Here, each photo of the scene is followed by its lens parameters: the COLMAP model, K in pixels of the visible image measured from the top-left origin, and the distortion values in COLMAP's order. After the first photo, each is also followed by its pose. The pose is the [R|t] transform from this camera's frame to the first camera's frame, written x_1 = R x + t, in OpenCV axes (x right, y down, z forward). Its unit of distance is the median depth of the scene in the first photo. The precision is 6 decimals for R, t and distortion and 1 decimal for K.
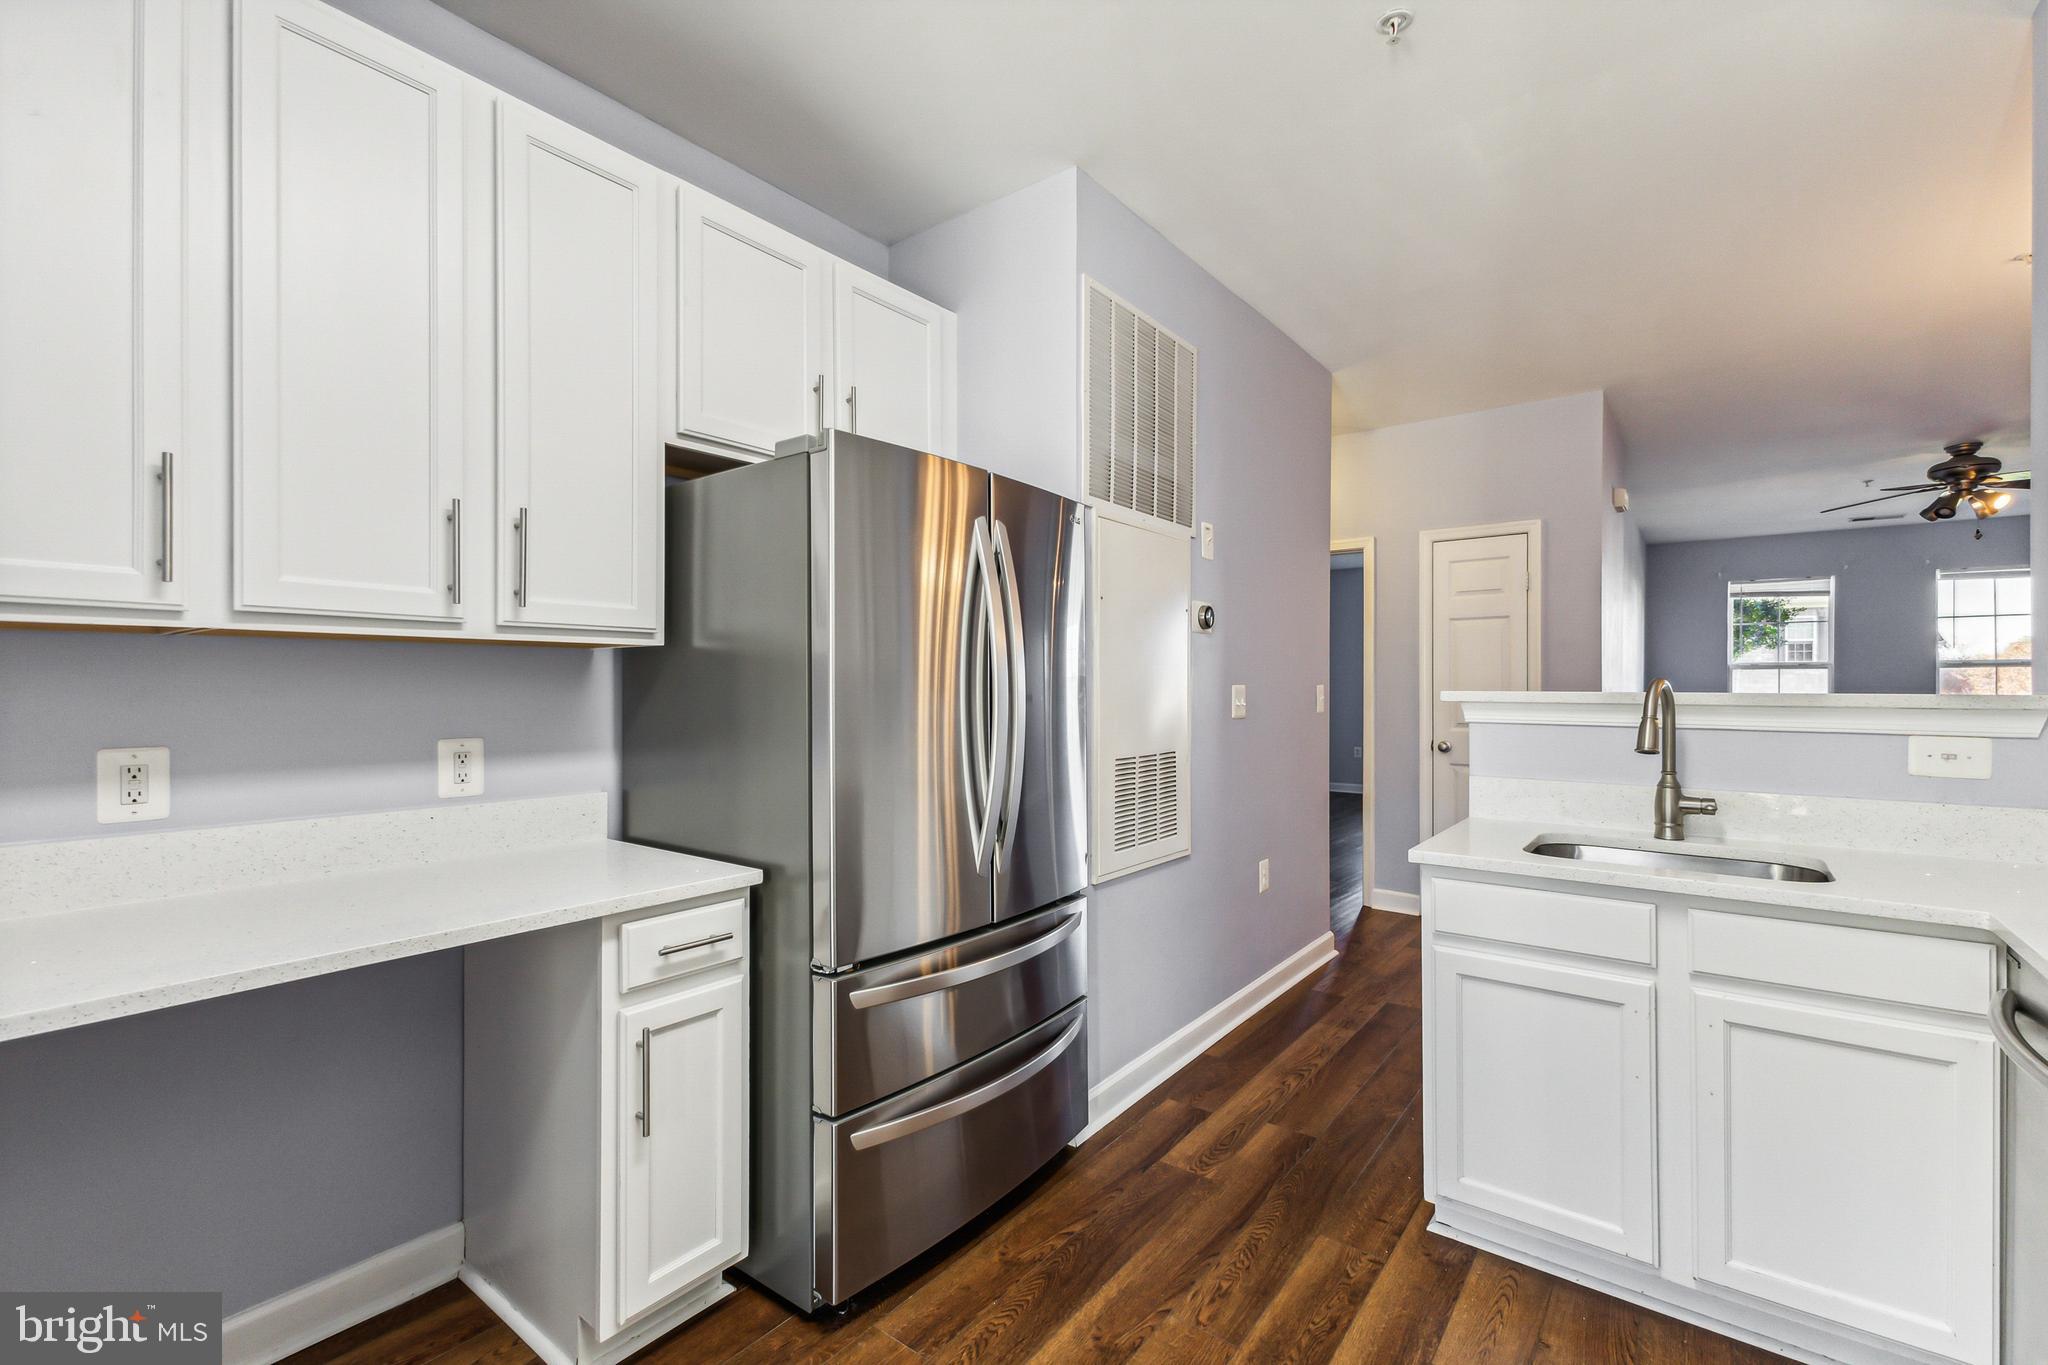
lens RADIAL K [[891.3, 0, 1023.3], [0, 891.3, 680.6], [0, 0, 1]] dist [0.014115, -0.003176]
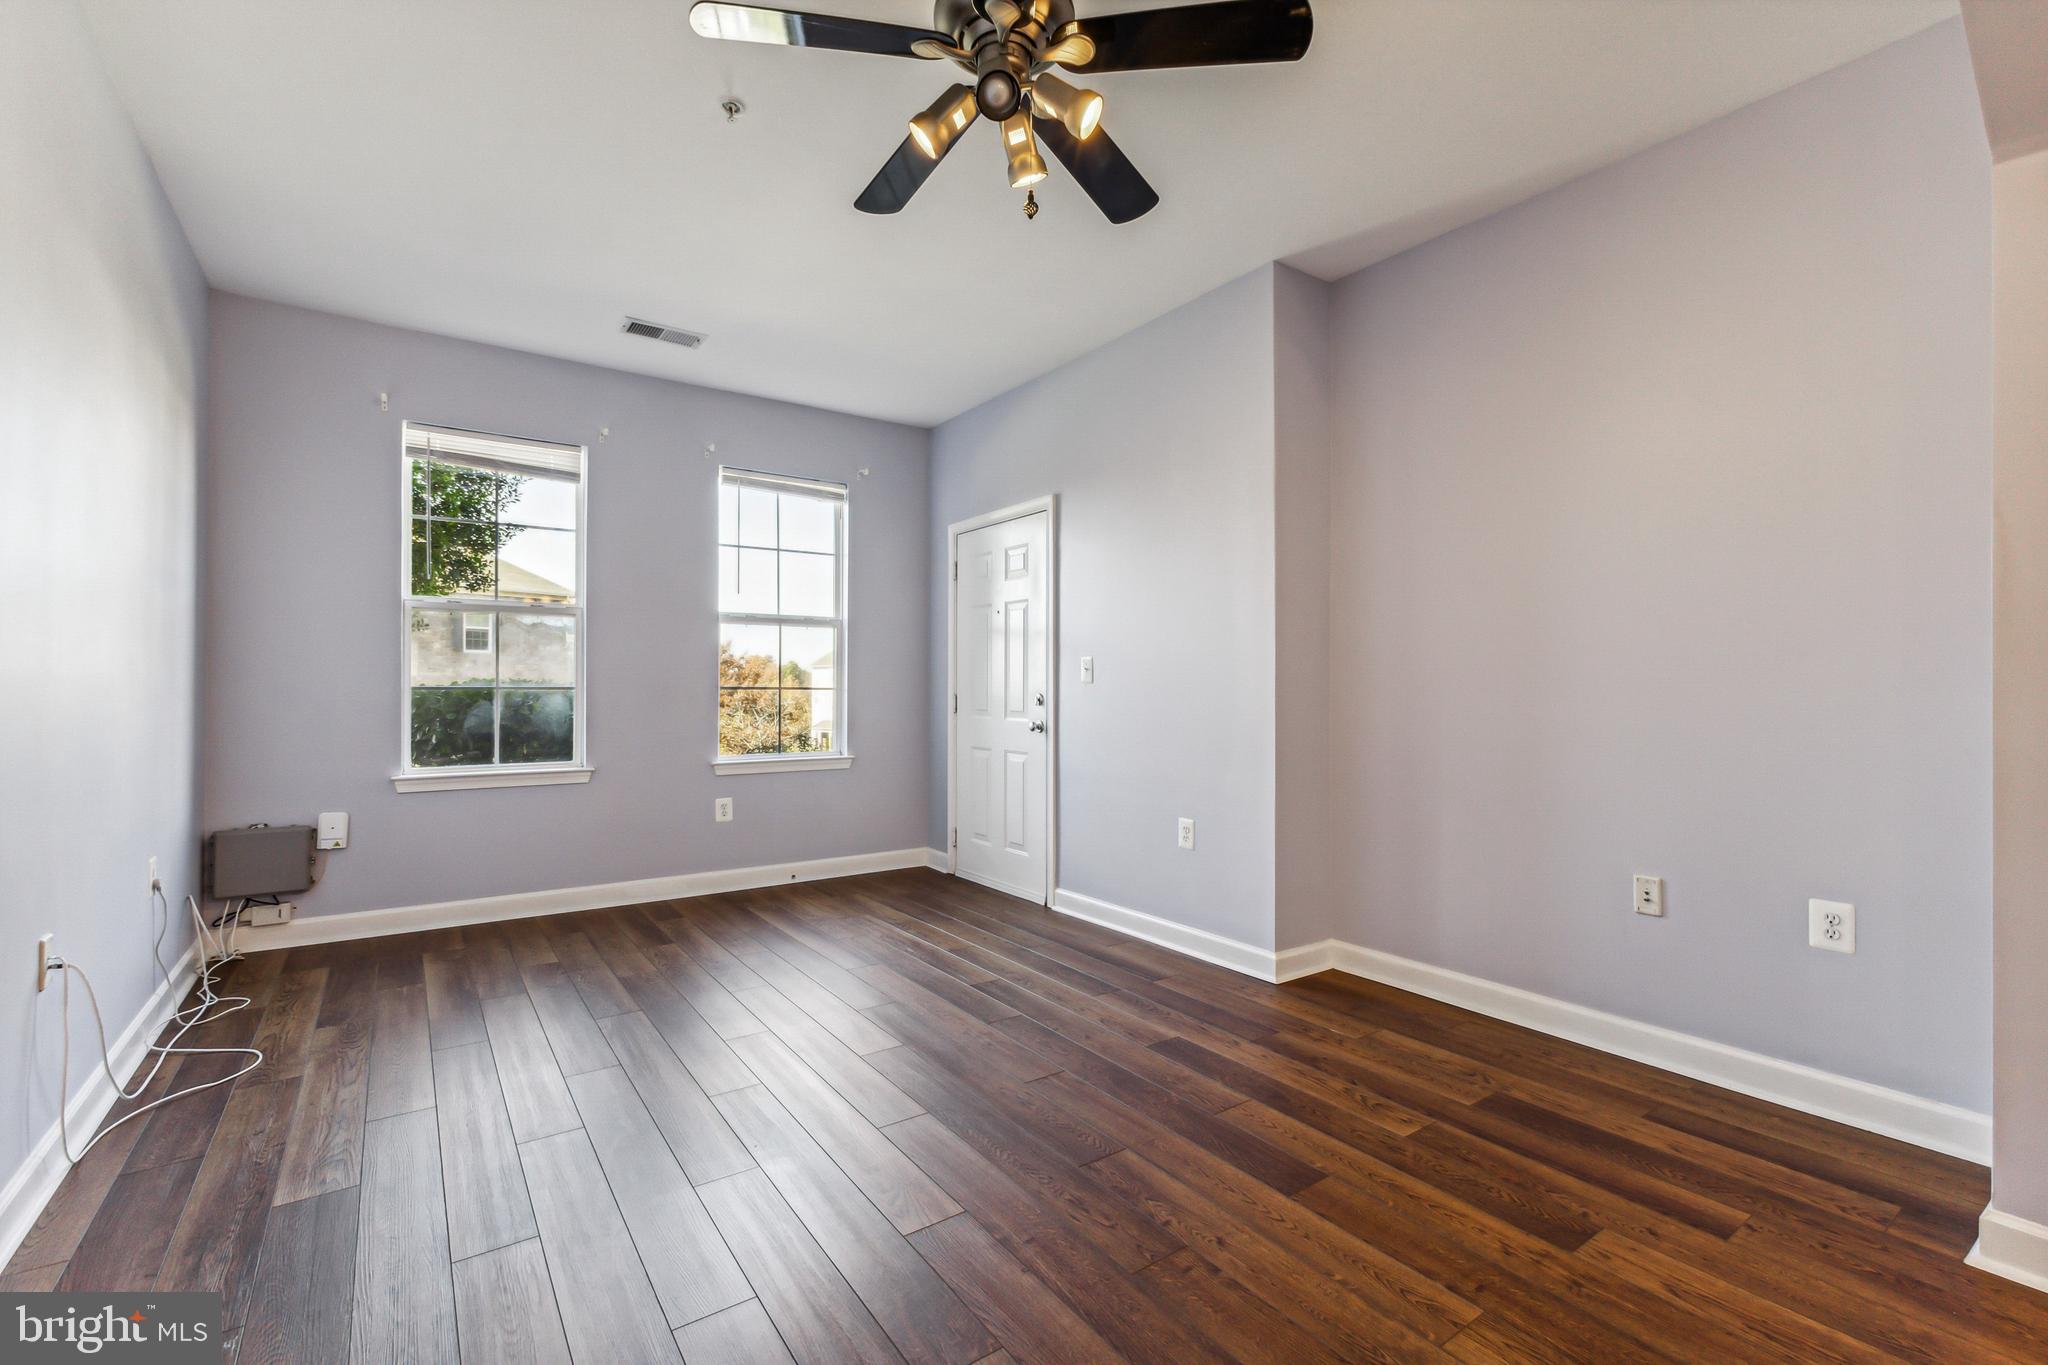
lens RADIAL K [[891.3, 0, 1021.2], [0, 891.3, 678.7], [0, 0, 1]] dist [0.014115, -0.003176]
pose [[0.300461, 0.005708, 0.953777, 0.703308], [-0.008787, 0.999956, -0.003216, 0.036475], [-0.953754, -0.007415, 0.300498, 0.886683]]
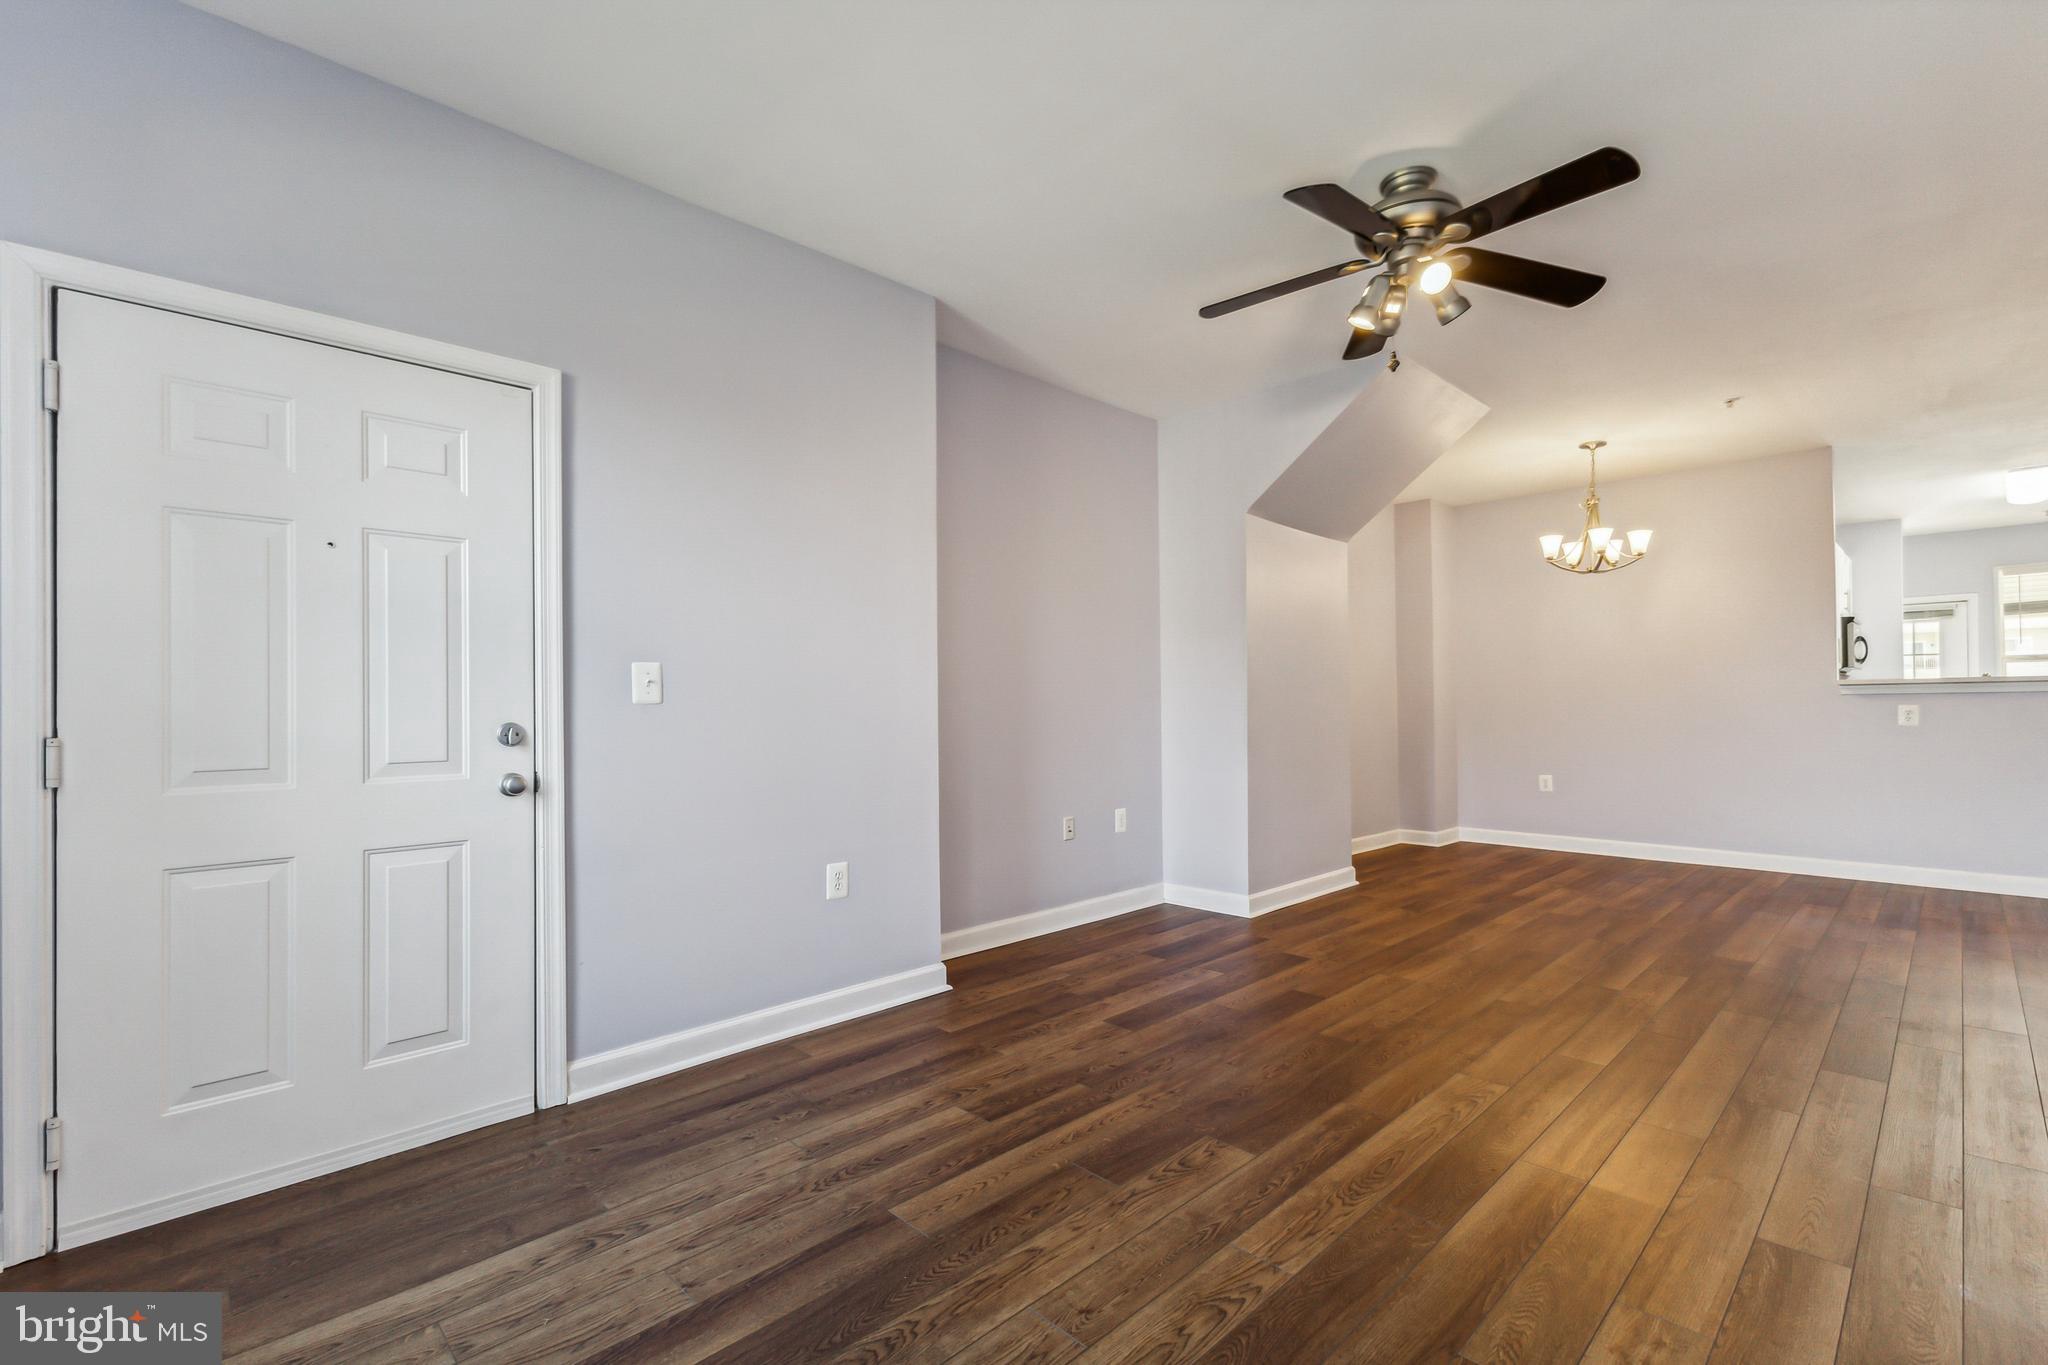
lens RADIAL K [[891.3, 0, 1040.9], [0, 891.3, 693.9], [0, 0, 1]] dist [0.014115, -0.003176]
pose [[-0.989749, 0.008931, 0.142540, 1.188335], [0.005697, 0.999717, -0.023081, 0.044854], [-0.142706, -0.022033, -0.989520, 1.539640]]
